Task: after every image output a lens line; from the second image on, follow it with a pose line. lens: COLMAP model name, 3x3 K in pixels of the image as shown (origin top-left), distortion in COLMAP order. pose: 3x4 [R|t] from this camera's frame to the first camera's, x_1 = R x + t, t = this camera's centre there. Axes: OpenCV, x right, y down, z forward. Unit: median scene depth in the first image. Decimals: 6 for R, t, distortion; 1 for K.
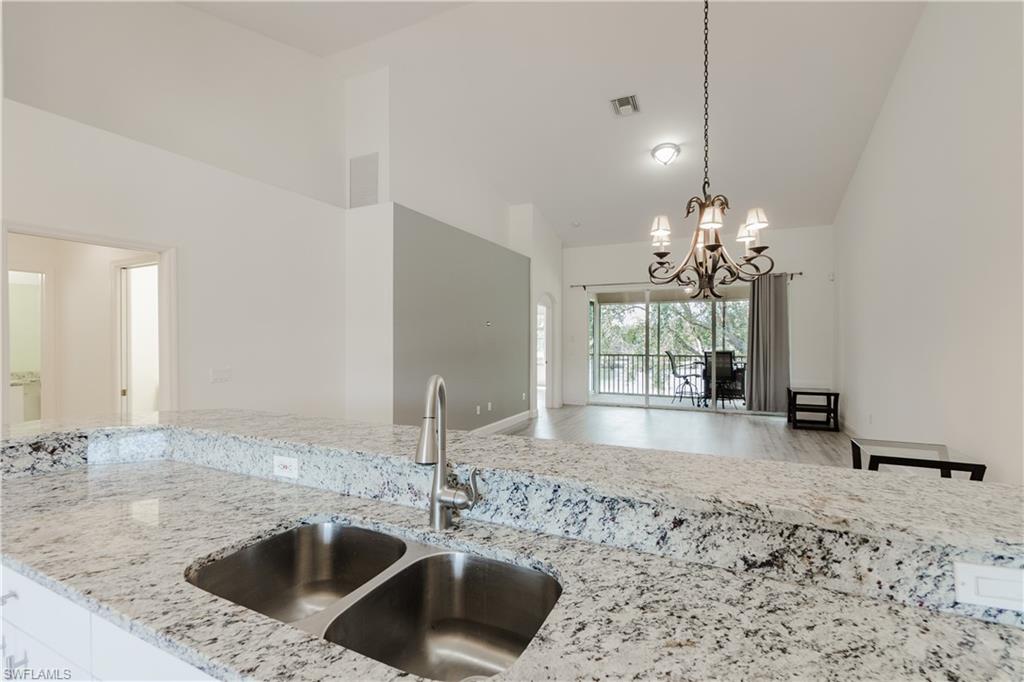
lens RADIAL K [[450.0, 0, 512.7], [0, 450.0, 340.9], [0, 0, 1]] dist [0.007196, 0.000125]
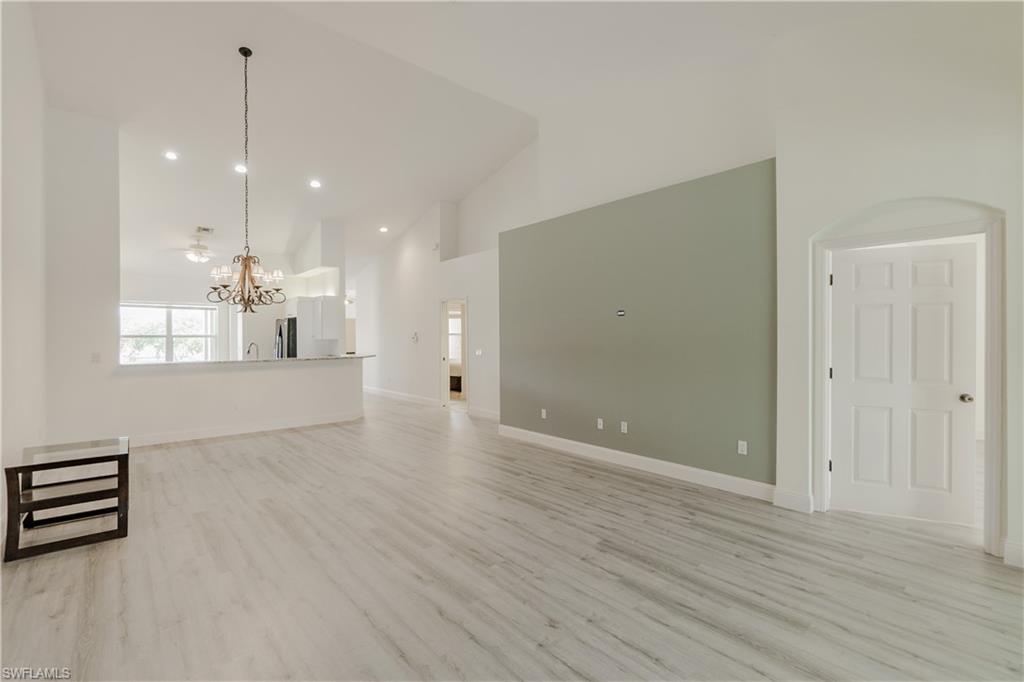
lens RADIAL K [[450.0, 0, 505.5], [0, 450.0, 339.9], [0, 0, 1]] dist [0.007196, 0.000125]
pose [[-0.401522, 0.009262, -0.915803, 0.614979], [0.001968, 0.999955, 0.009250, -0.002028], [0.915847, 0.001912, -0.401522, 0.997151]]
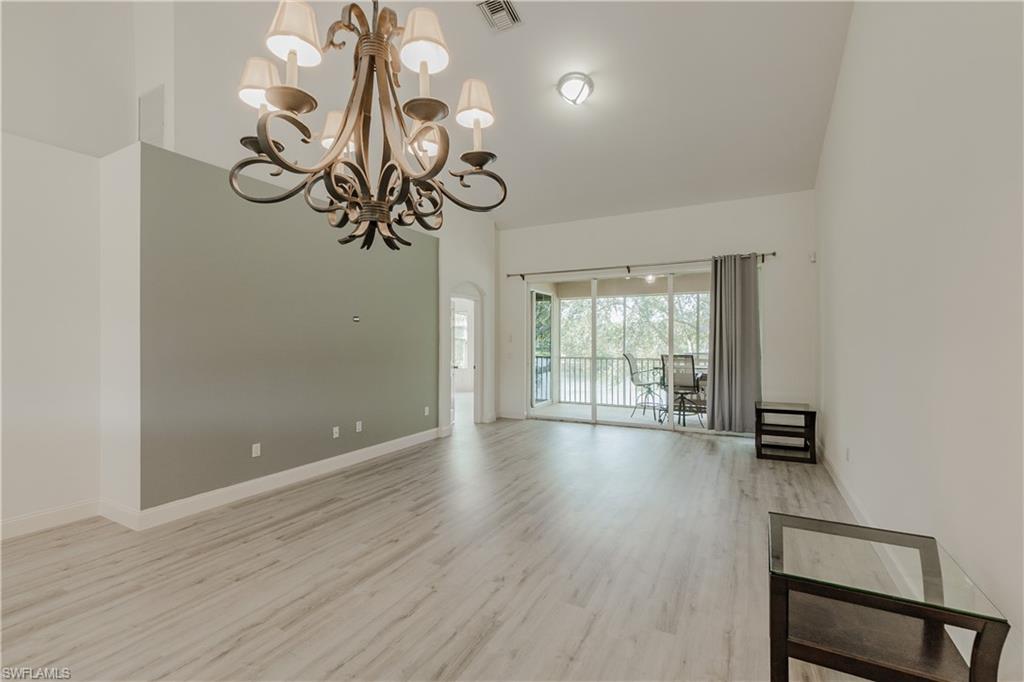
lens RADIAL K [[450.0, 0, 519.0], [0, 450.0, 341.0], [0, 0, 1]] dist [0.007196, 0.000125]
pose [[0.999569, -0.002194, -0.029280, 0.219832], [0.002139, 0.999996, -0.001919, 0.000704], [0.029284, 0.001856, 0.999569, 0.209389]]
